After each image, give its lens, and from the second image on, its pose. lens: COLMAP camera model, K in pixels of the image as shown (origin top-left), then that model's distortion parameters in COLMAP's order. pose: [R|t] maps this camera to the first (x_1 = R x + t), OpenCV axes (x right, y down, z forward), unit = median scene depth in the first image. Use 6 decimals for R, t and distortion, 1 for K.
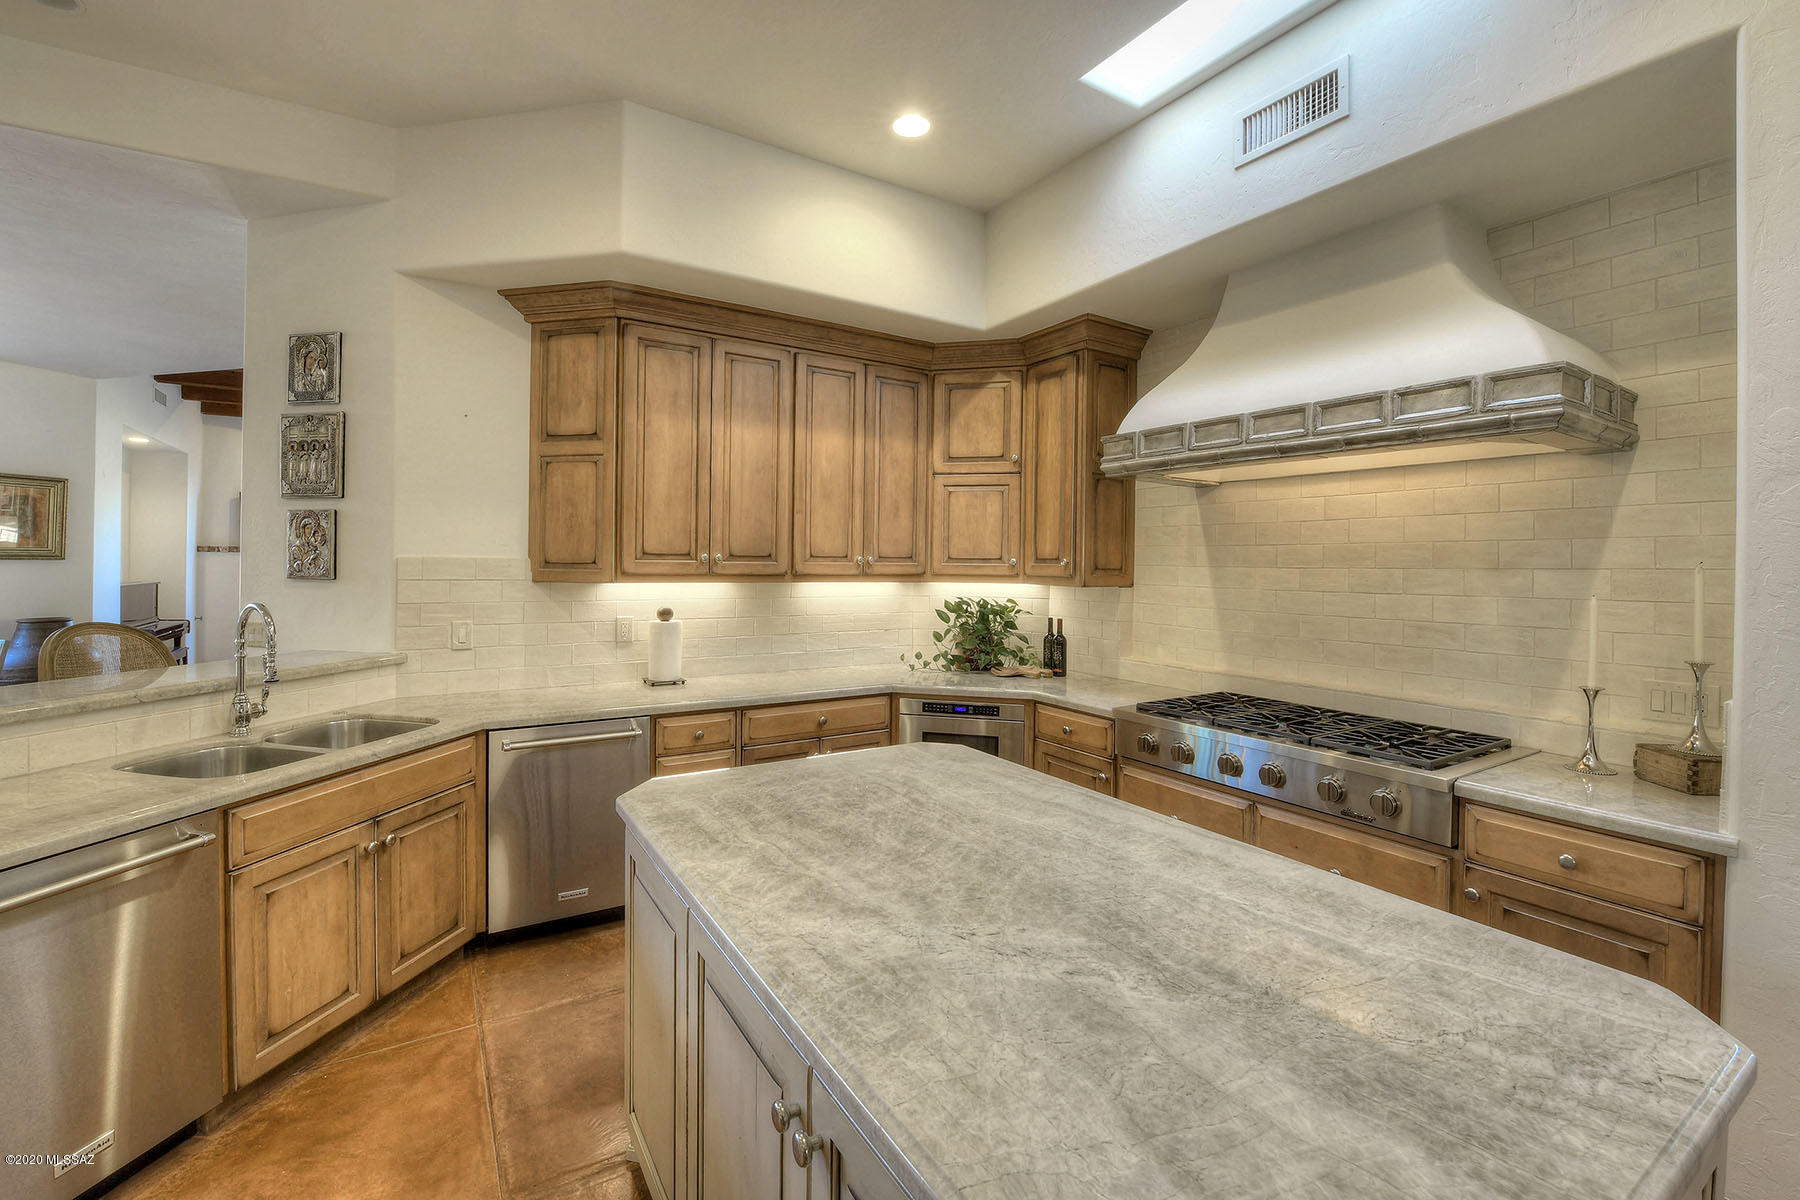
lens RADIAL K [[777.5, 0, 830.4], [0, 777.5, 564.5], [0, 0, 1]] dist [-0.001026, -0.011162]
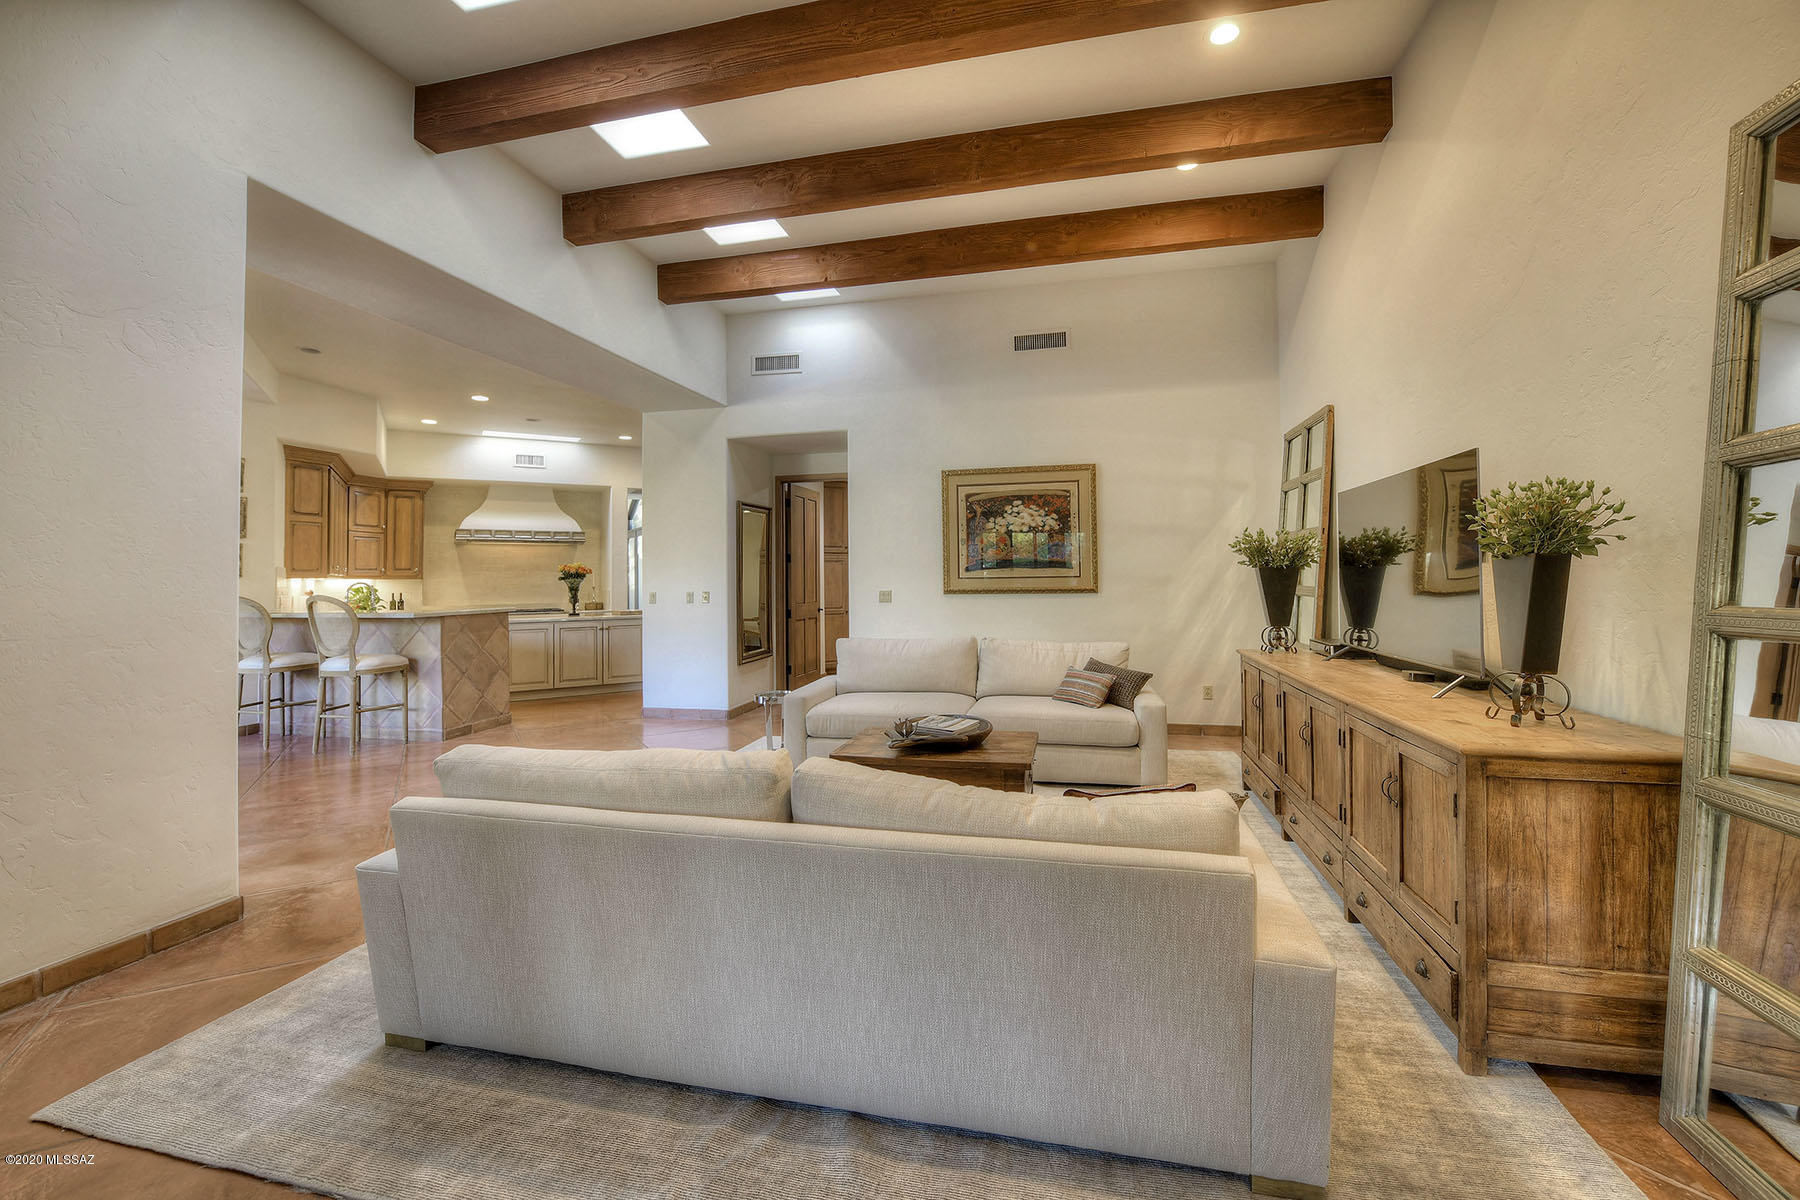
lens RADIAL K [[746.8, 0, 905.8], [0, 746.8, 562.8], [0, 0, 1]] dist [-0.000903, -0.009623]
pose [[-0.009296, 0.011770, 0.999888, -2.592949], [0.015180, 0.999817, -0.011628, 0.030648], [-0.999842, 0.015071, -0.009473, -0.739567]]
